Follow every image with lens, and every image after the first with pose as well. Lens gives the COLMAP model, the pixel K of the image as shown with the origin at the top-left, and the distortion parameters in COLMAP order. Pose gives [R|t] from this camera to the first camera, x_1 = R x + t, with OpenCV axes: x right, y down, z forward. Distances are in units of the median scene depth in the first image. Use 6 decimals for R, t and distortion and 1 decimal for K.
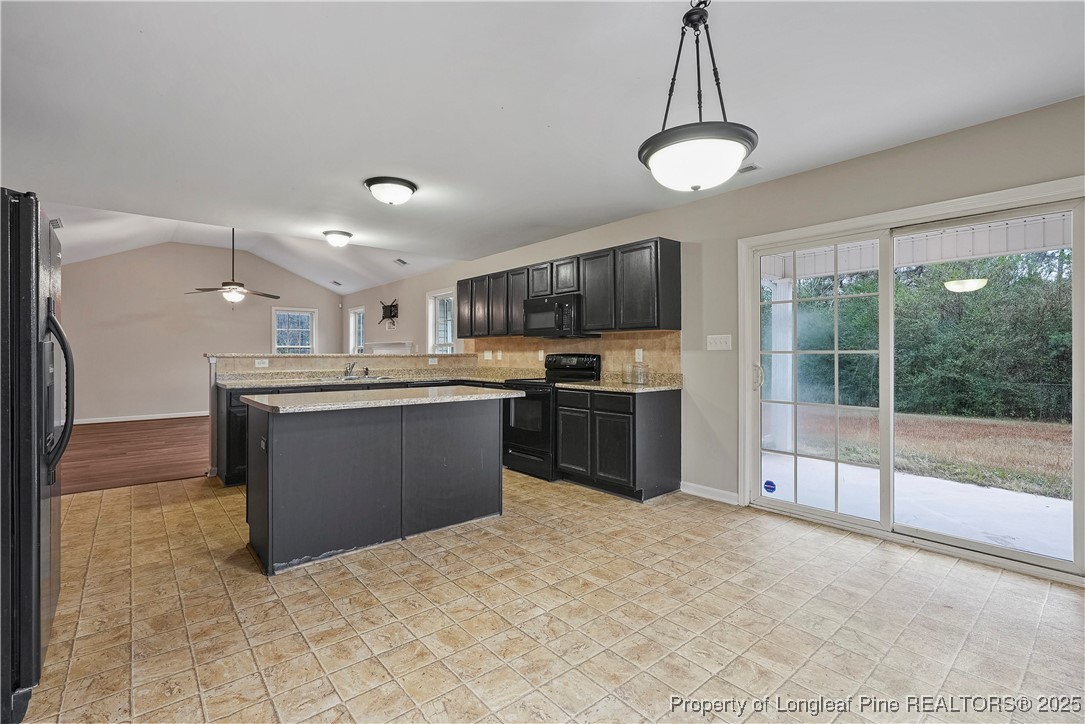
lens RADIAL K [[493.6, 0, 543.1], [0, 493.6, 351.7], [0, 0, 1]] dist [-0.015373, 0.006019]
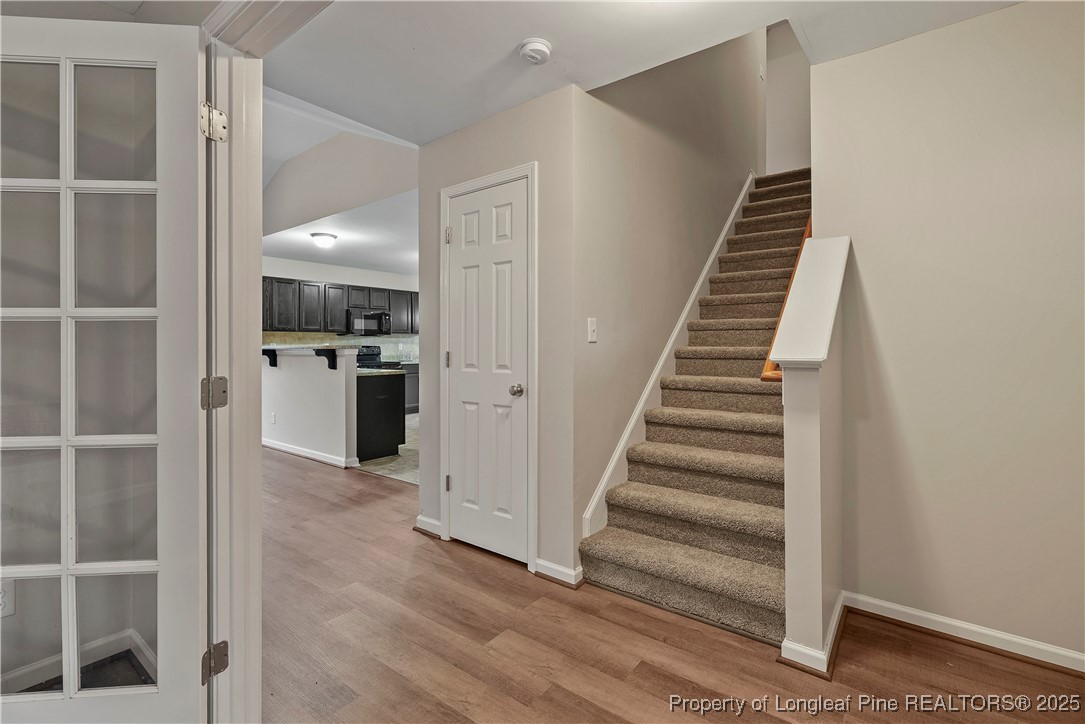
lens RADIAL K [[493.6, 0, 545.1], [0, 493.6, 342.4], [0, 0, 1]] dist [-0.015373, 0.006019]
pose [[-0.212674, 0.009922, 0.977073, -1.838454], [0.002841, 0.999950, -0.009536, 0.011110], [-0.977119, 0.000747, -0.212692, 0.872088]]
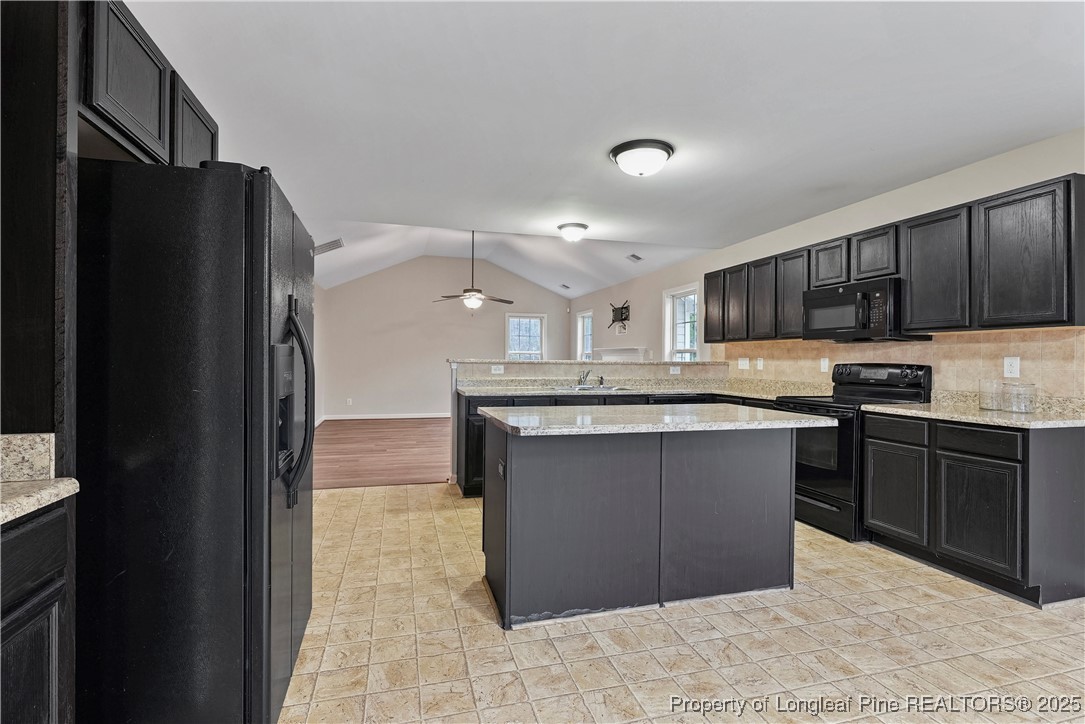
lens RADIAL K [[518.5, 0, 542.2], [0, 518.5, 359.2], [0, 0, 1]] dist [-0.008539, 0.003377]
pose [[0.909036, 0.008372, -0.416633, -0.083466], [-0.007639, 0.999965, 0.003426, -0.000807], [0.416647, 0.000069, 0.909068, 0.135115]]
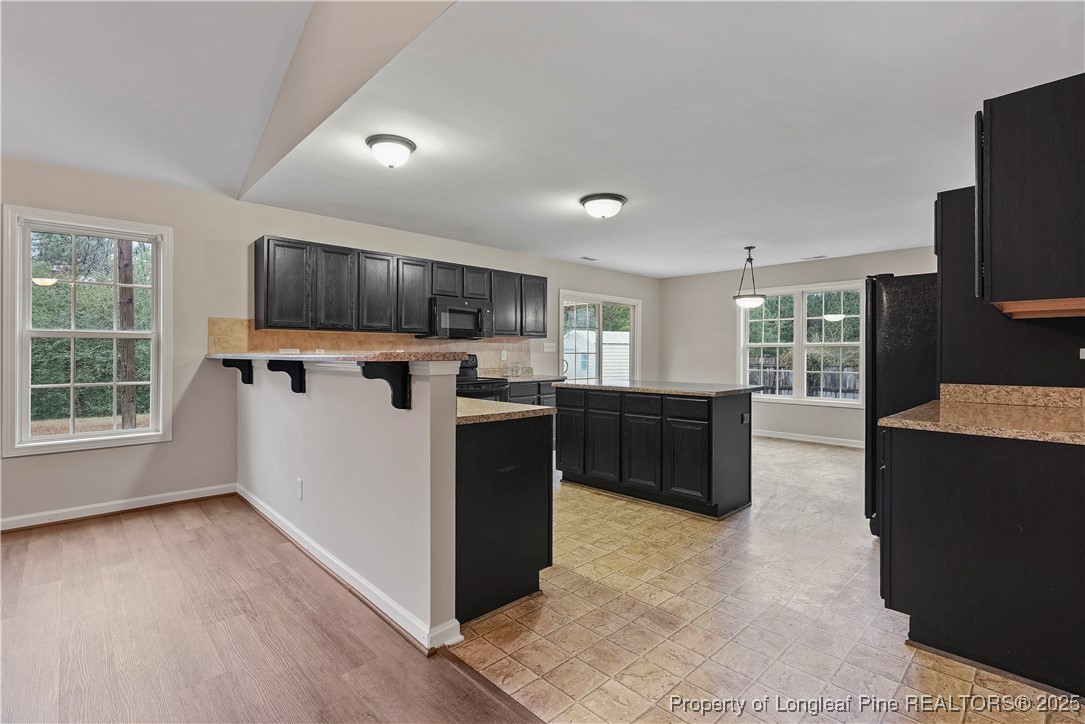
lens RADIAL K [[493.6, 0, 543.3], [0, 493.6, 355.1], [0, 0, 1]] dist [-0.015373, 0.006019]
pose [[-0.063872, 0.001052, 0.997958, -1.156927], [-0.004282, 0.999990, -0.001329, 0.008292], [-0.997949, -0.004359, -0.063867, 0.994871]]
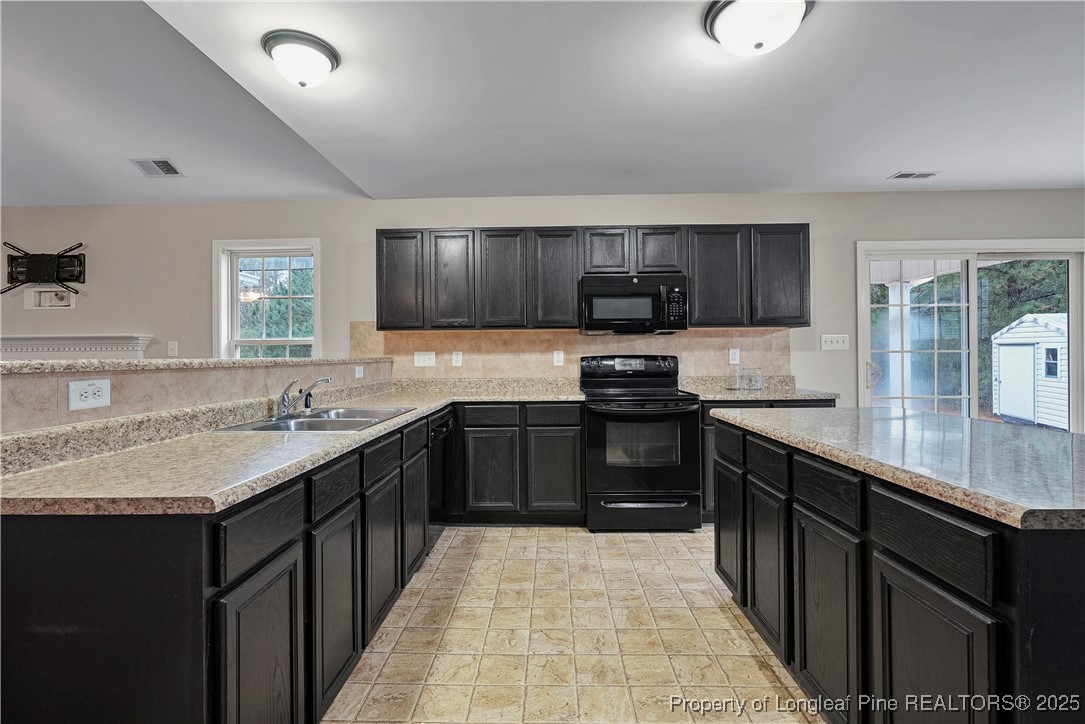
lens RADIAL K [[493.6, 0, 543.9], [0, 493.6, 350.9], [0, 0, 1]] dist [-0.015373, 0.006019]
pose [[0.662460, 0.001891, 0.749095, -0.675638], [0.005291, 0.999960, -0.007204, 0.002513], [-0.749079, 0.008736, 0.662423, 0.692592]]
